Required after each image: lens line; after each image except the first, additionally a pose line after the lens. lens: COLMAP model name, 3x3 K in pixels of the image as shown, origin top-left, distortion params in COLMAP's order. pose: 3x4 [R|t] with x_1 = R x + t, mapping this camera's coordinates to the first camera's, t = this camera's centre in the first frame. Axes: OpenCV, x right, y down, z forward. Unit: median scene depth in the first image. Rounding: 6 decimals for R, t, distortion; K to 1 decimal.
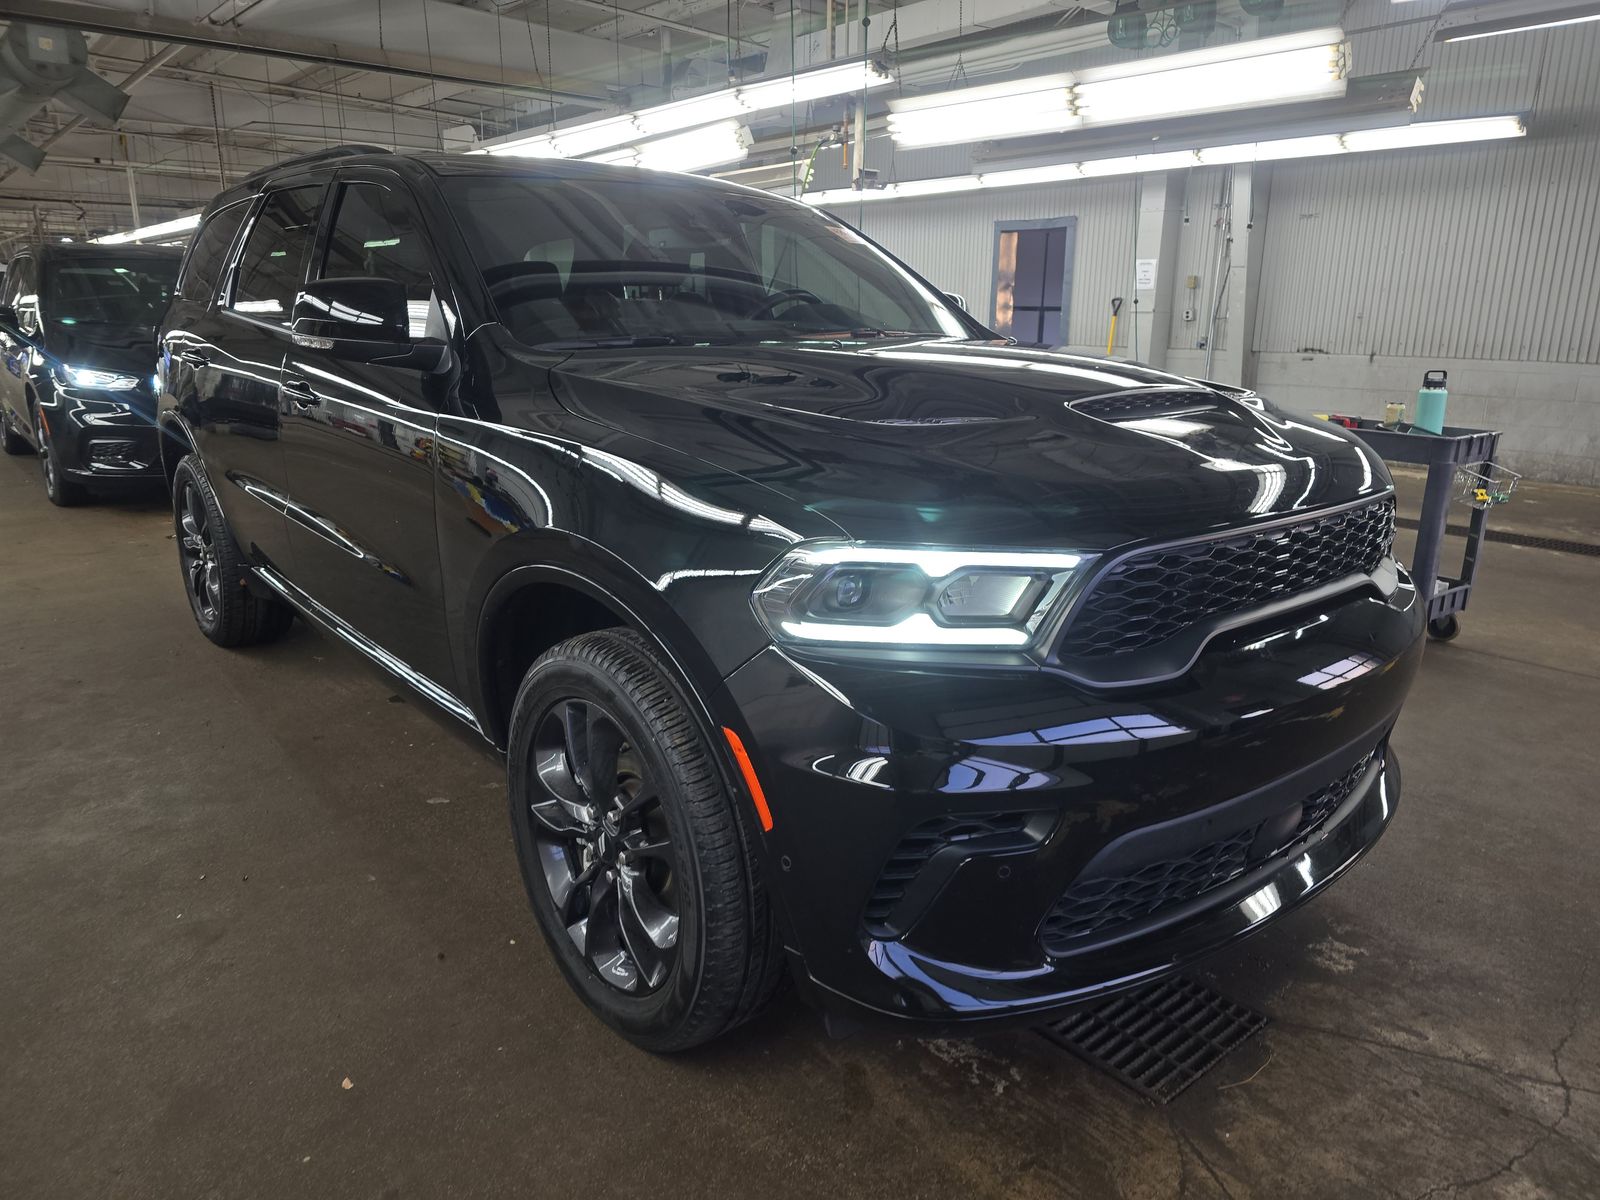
lens RADIAL K [[1083.4, 0, 800.0], [0, 1083.4, 600.0], [0, 0, 1]] dist [0.023897, -0.026541]
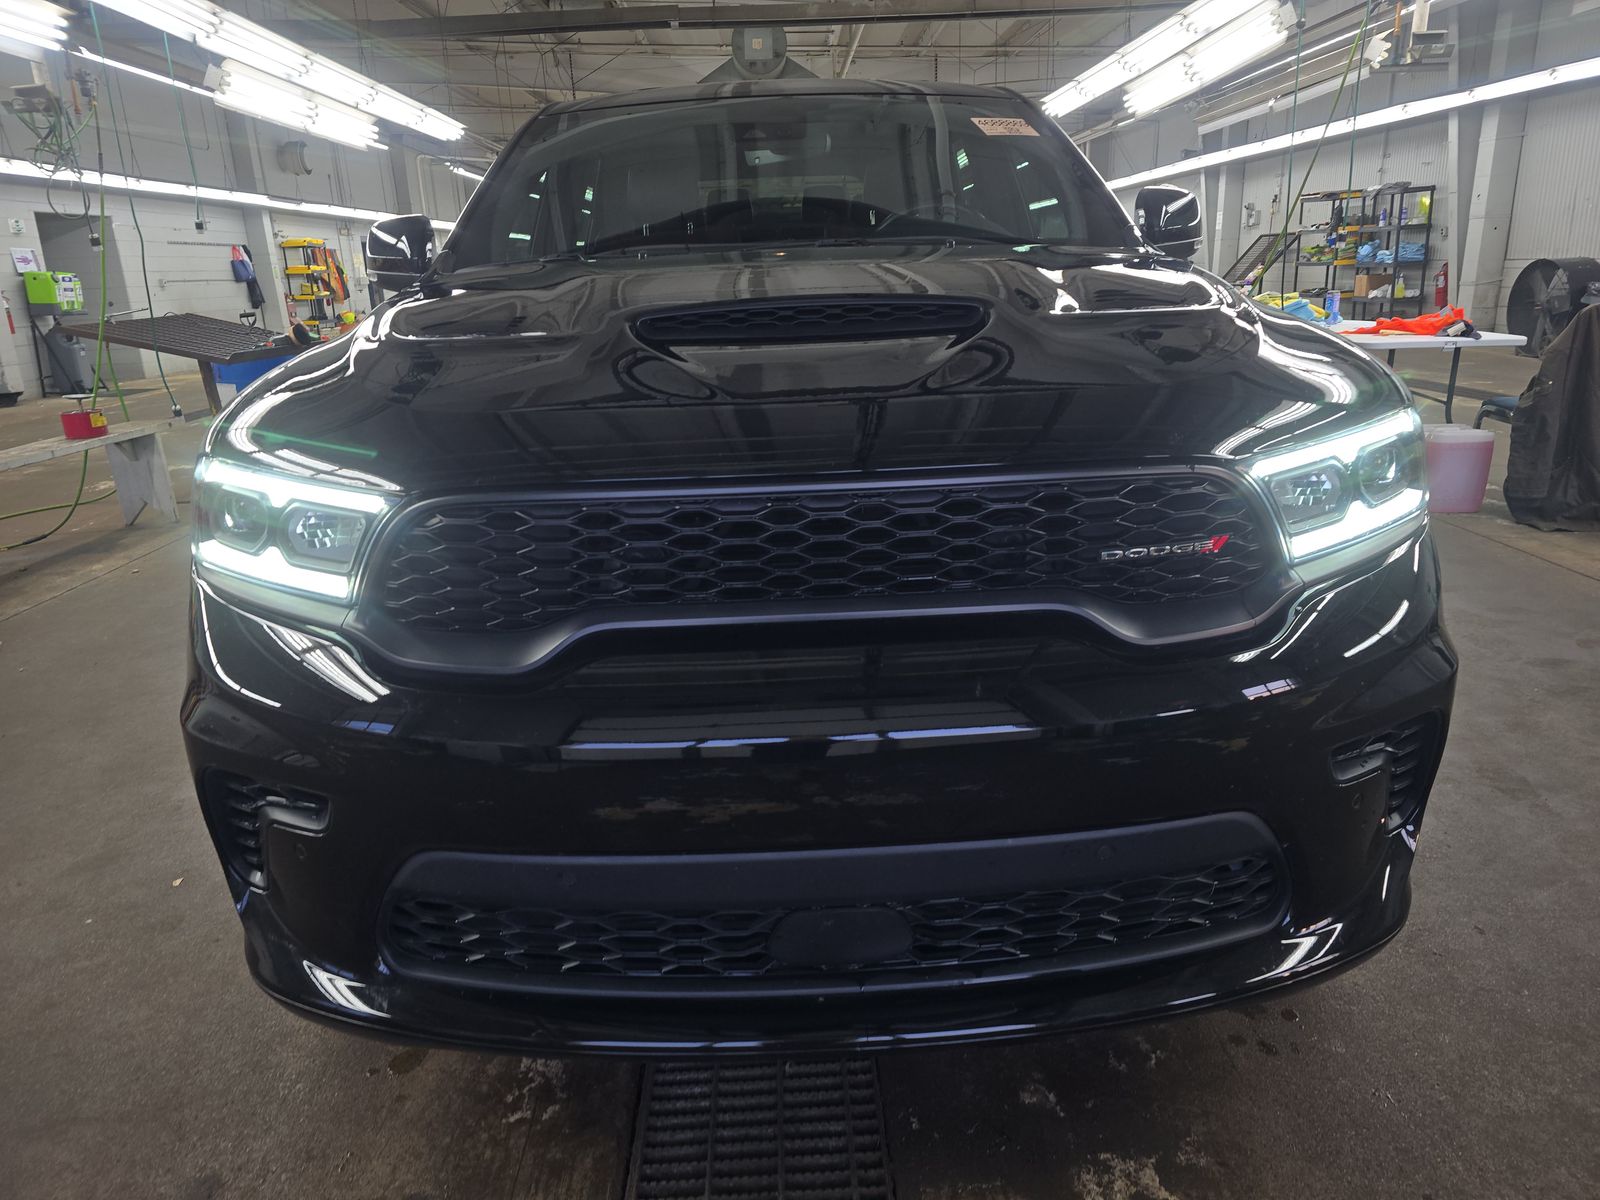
lens RADIAL K [[1083.4, 0, 800.0], [0, 1083.4, 600.0], [0, 0, 1]] dist [0.023897, -0.026541]
pose [[0.776647, 0.143578, -0.613355, 0.232168], [-0.117254, 0.989612, 0.083185, -0.015076], [0.618927, 0.007313, 0.785415, 0.129010]]
